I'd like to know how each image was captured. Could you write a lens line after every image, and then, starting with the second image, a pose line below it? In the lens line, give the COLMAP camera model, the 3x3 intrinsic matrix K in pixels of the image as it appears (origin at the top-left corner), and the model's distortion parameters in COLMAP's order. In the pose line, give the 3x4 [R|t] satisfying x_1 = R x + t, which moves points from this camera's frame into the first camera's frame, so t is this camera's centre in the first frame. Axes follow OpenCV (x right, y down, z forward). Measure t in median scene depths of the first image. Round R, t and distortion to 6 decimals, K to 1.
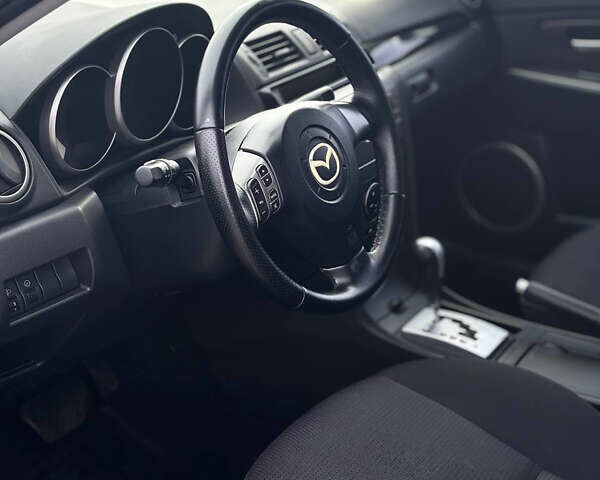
lens RADIAL K [[1180.6, 0, 300.0], [0, 1180.6, 240.0], [0, 0, 1]] dist [0.320824, -1.868799]
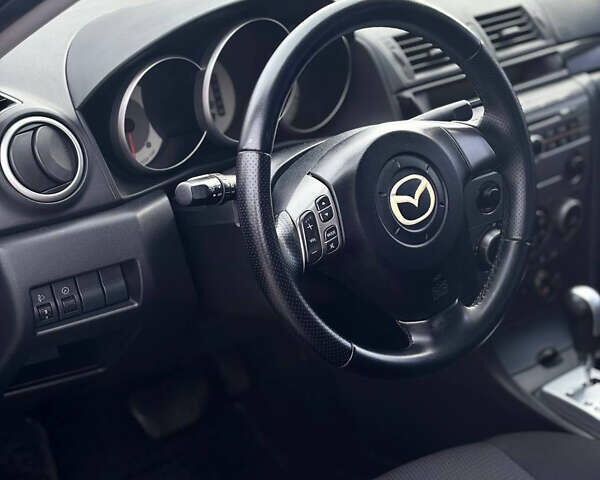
lens RADIAL K [[1180.6, 0, 300.0], [0, 1180.6, 240.0], [0, 0, 1]] dist [0.320824, -1.868799]
pose [[0.951380, 0.140347, -0.274188, 0.180987], [-0.127256, 0.989734, 0.065053, -0.081482], [0.280503, -0.026998, 0.959473, 0.170717]]
